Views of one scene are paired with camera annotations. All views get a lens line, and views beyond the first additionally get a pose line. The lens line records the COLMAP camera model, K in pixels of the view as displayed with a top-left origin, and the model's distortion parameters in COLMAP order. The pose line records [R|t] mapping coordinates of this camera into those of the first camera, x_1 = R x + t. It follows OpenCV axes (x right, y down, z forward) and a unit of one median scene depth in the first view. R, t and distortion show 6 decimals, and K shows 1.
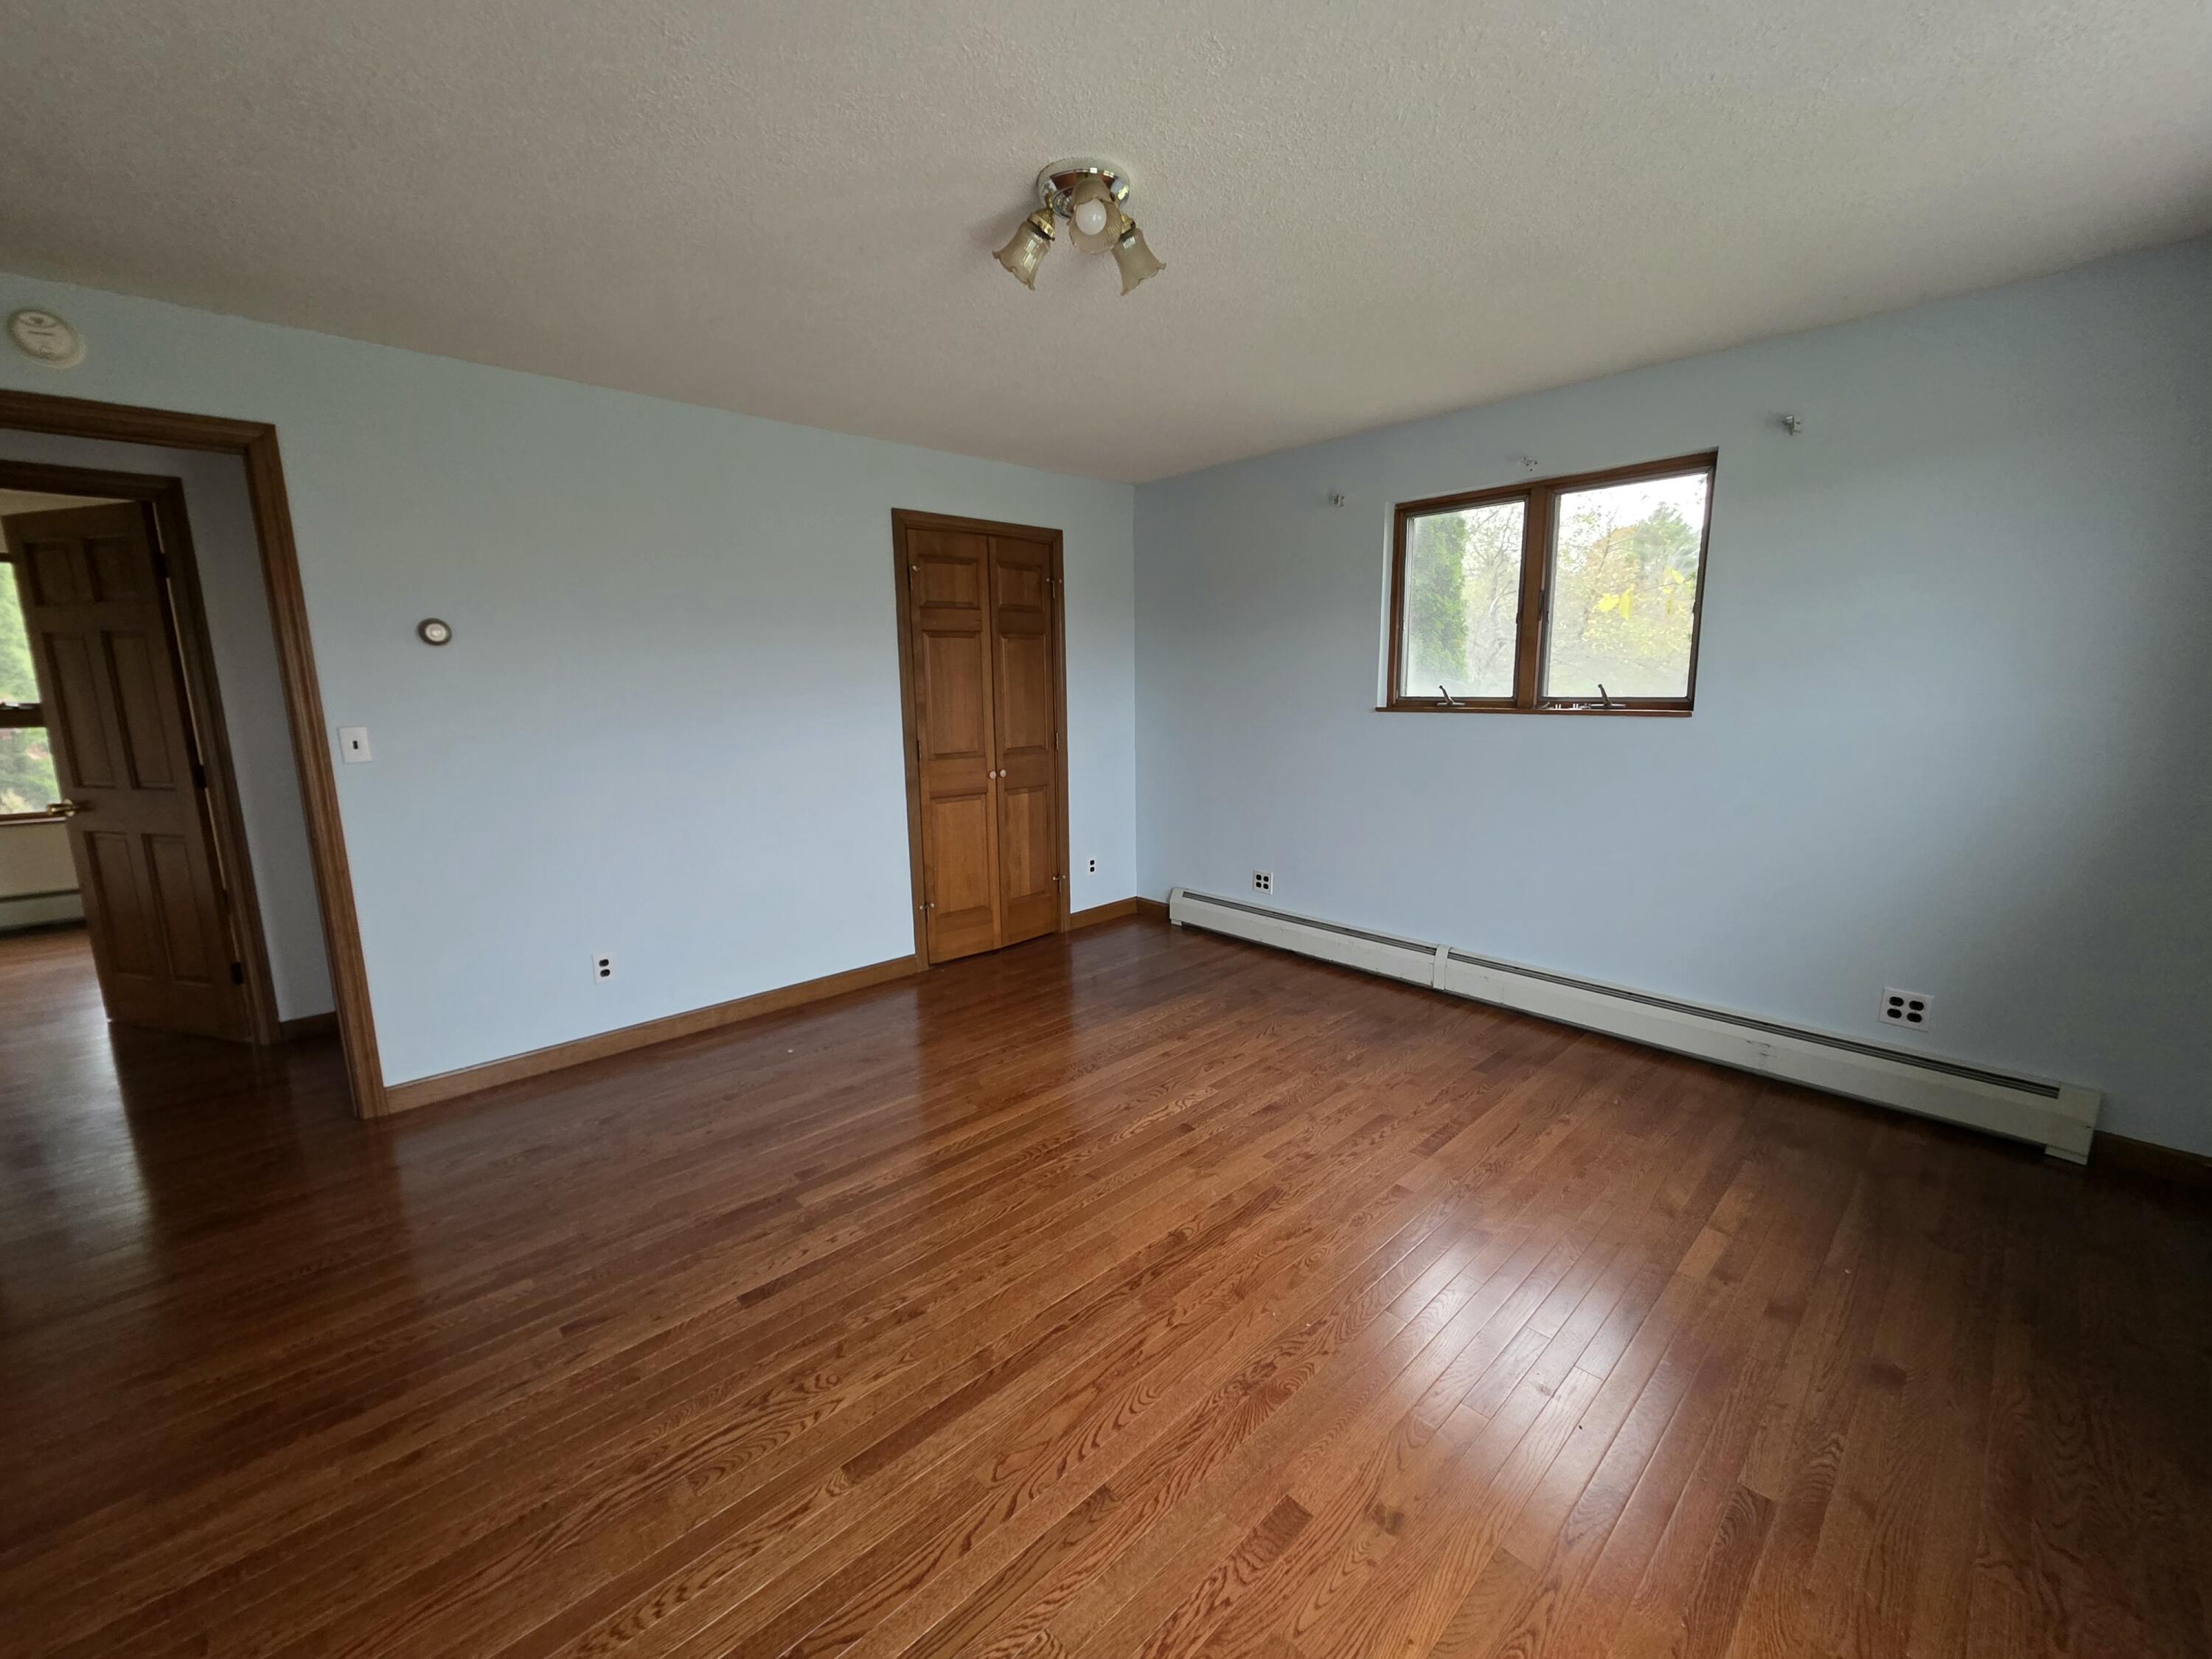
lens RADIAL K [[880.5, 0, 1118.4], [0, 880.5, 826.8], [0, 0, 1]] dist [0.001269, -0.000033]
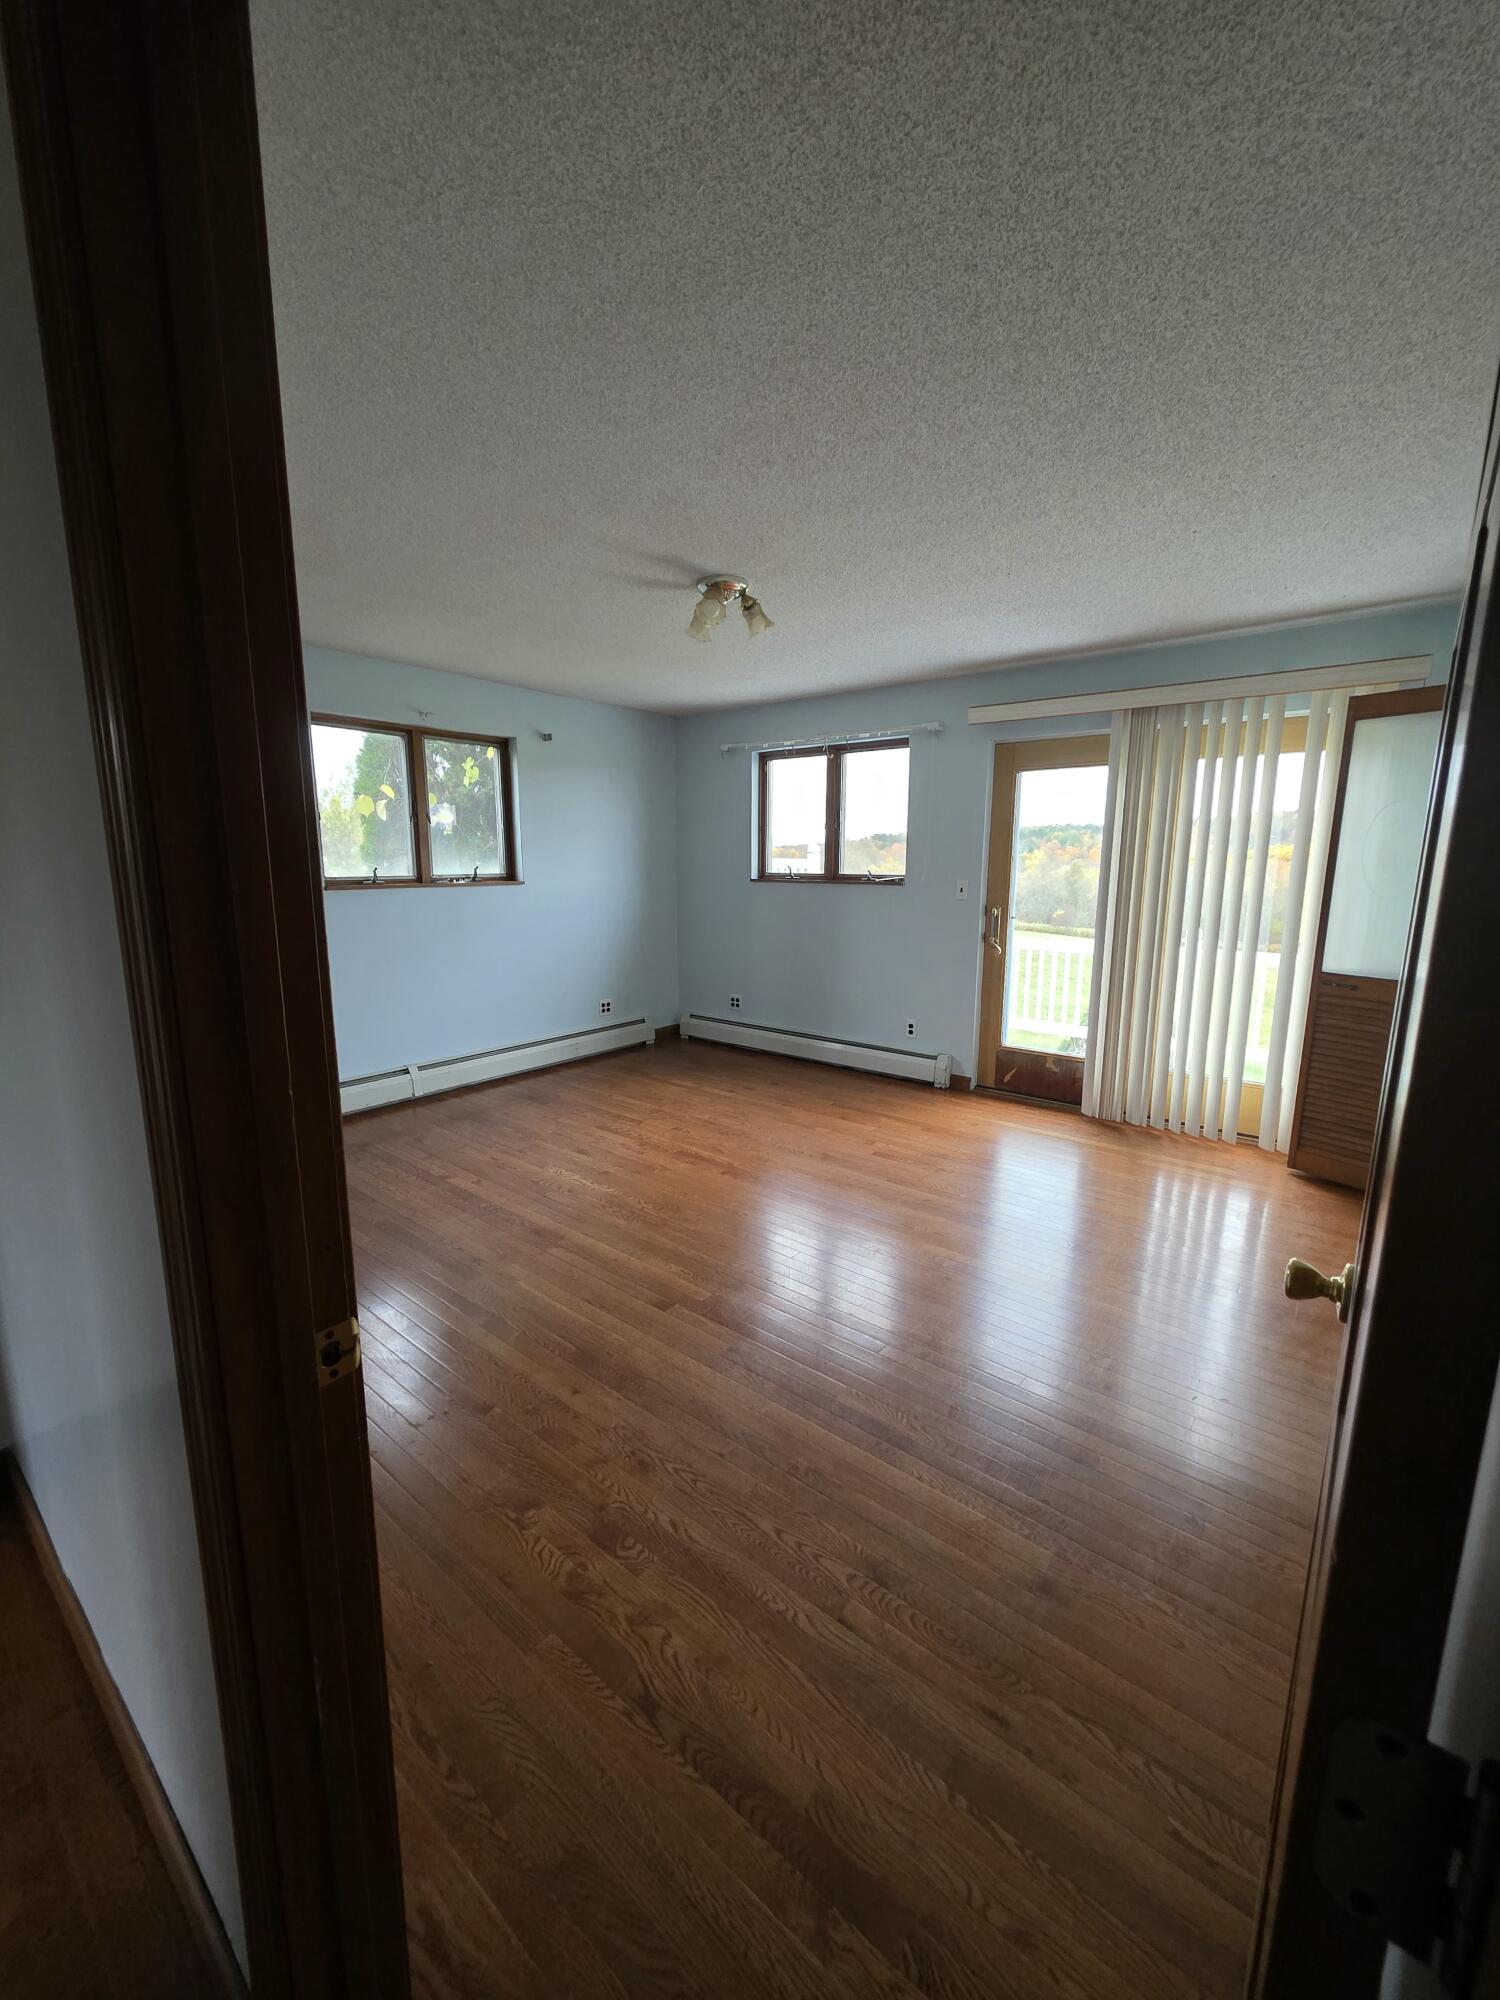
lens RADIAL K [[796.1, 0, 755.1], [0, 796.1, 1008.3], [0, 0, 1]] dist [0.001269, -0.000033]
pose [[-0.137191, -0.181121, 0.973845, -1.136341], [0.157732, 0.966602, 0.201994, -0.143629], [-0.977905, 0.181319, -0.104041, 0.801160]]
